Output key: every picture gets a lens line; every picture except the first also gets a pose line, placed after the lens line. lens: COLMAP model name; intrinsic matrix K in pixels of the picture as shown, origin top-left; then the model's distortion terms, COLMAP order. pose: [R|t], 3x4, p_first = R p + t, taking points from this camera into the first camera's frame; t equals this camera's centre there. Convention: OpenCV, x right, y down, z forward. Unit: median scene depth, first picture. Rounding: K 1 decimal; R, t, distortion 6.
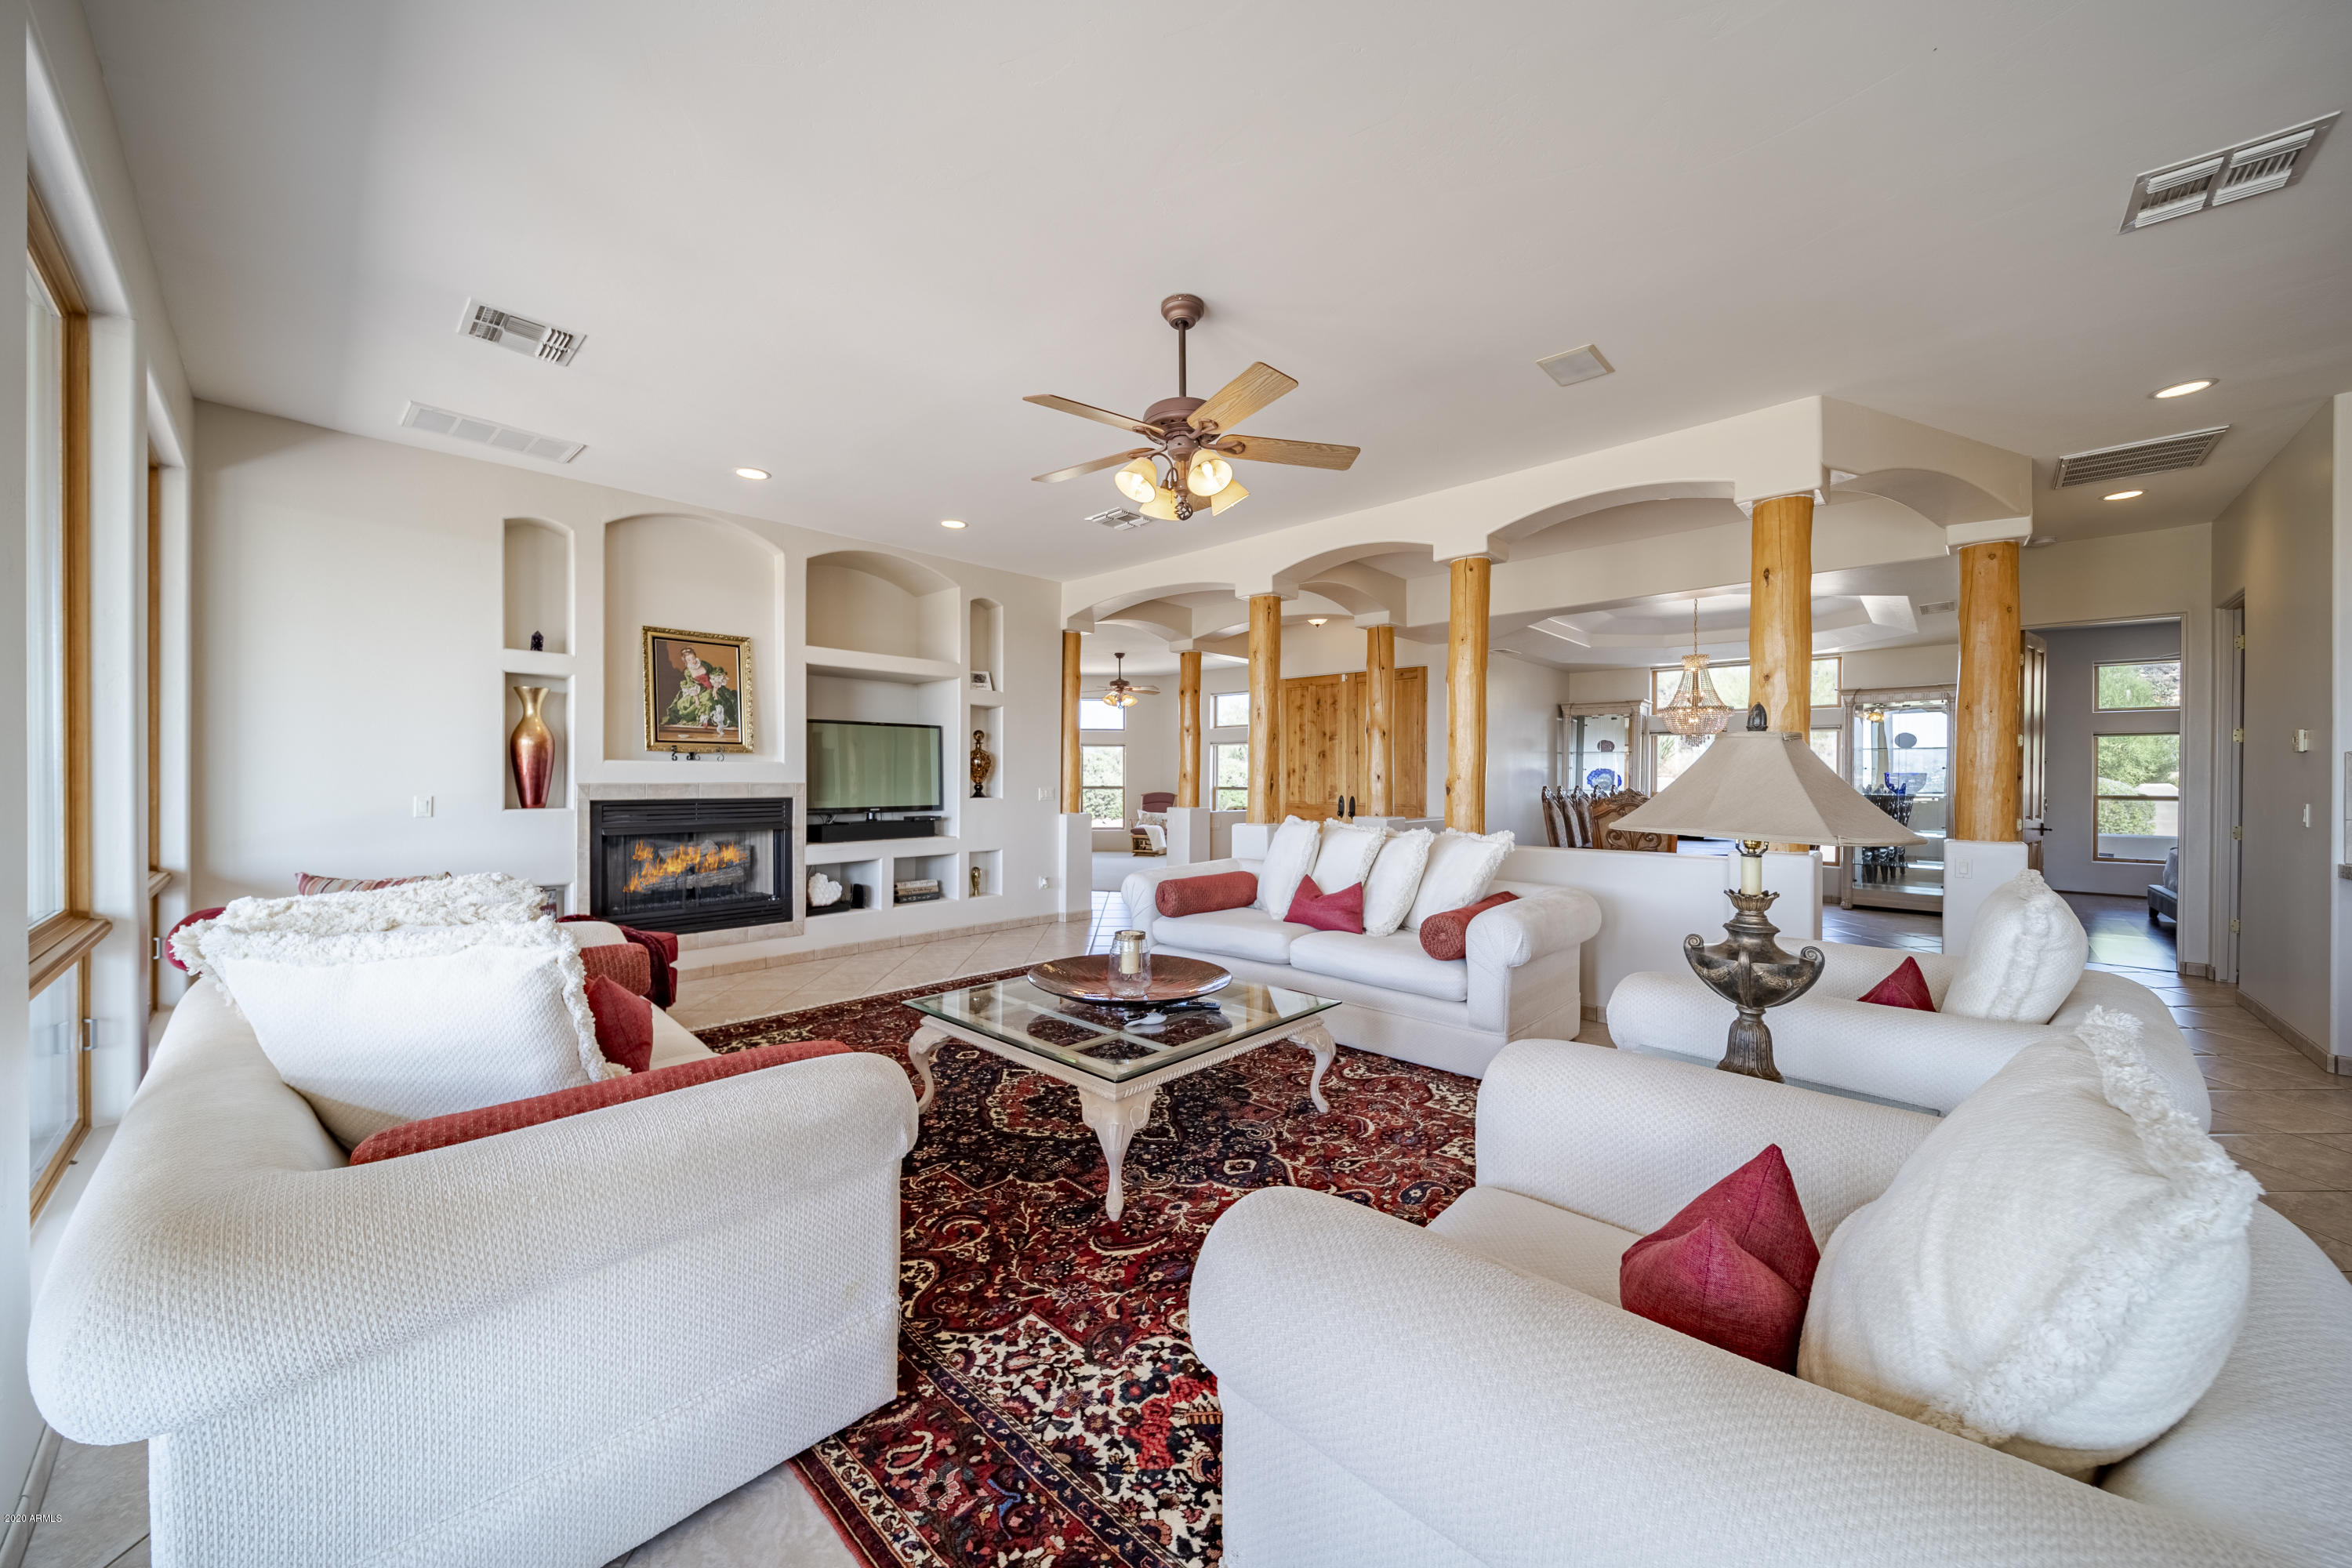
lens RADIAL K [[840.8, 0, 1175.5], [0, 840.8, 774.7], [0, 0, 1]] dist [-0.002479, -0.000292]
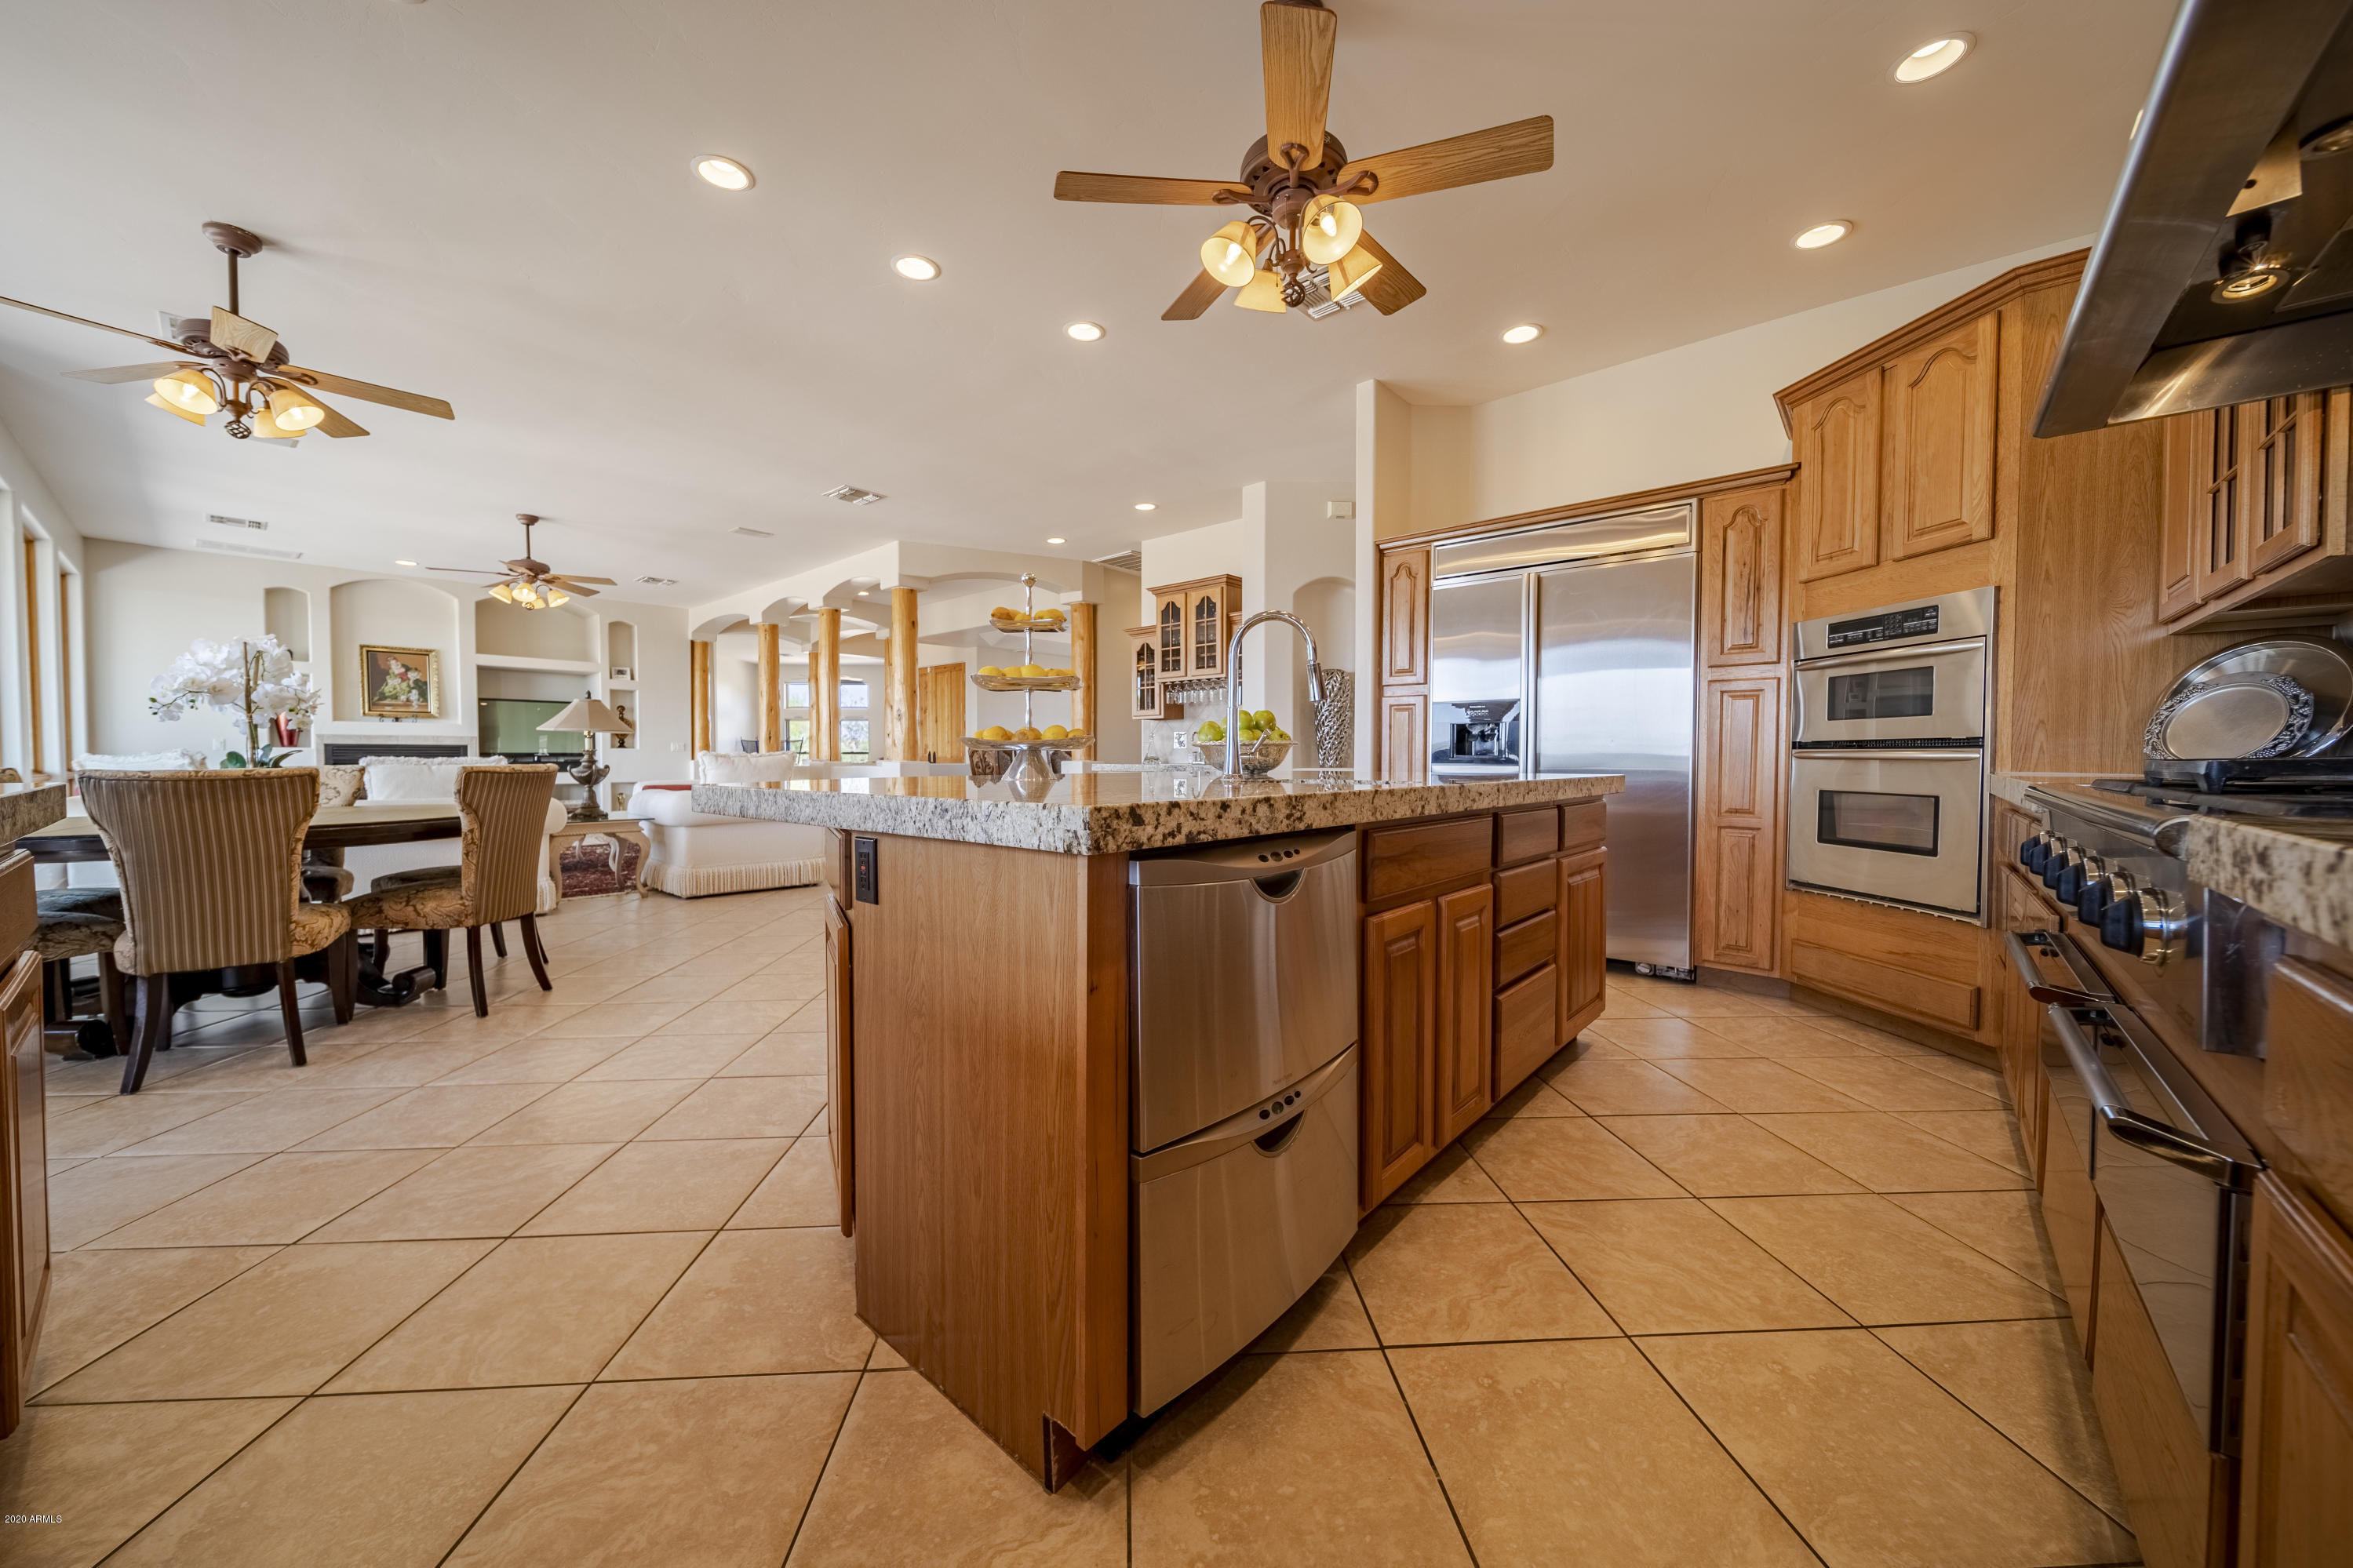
lens RADIAL K [[838.8, 0, 1178.1], [0, 838.8, 776.6], [0, 0, 1]] dist [-0.000277, -0.000145]
pose [[0.999398, -0.004156, 0.034446, 1.014289], [0.003401, 0.999753, 0.021952, 0.065994], [-0.034528, -0.021821, 0.999165, -0.817183]]
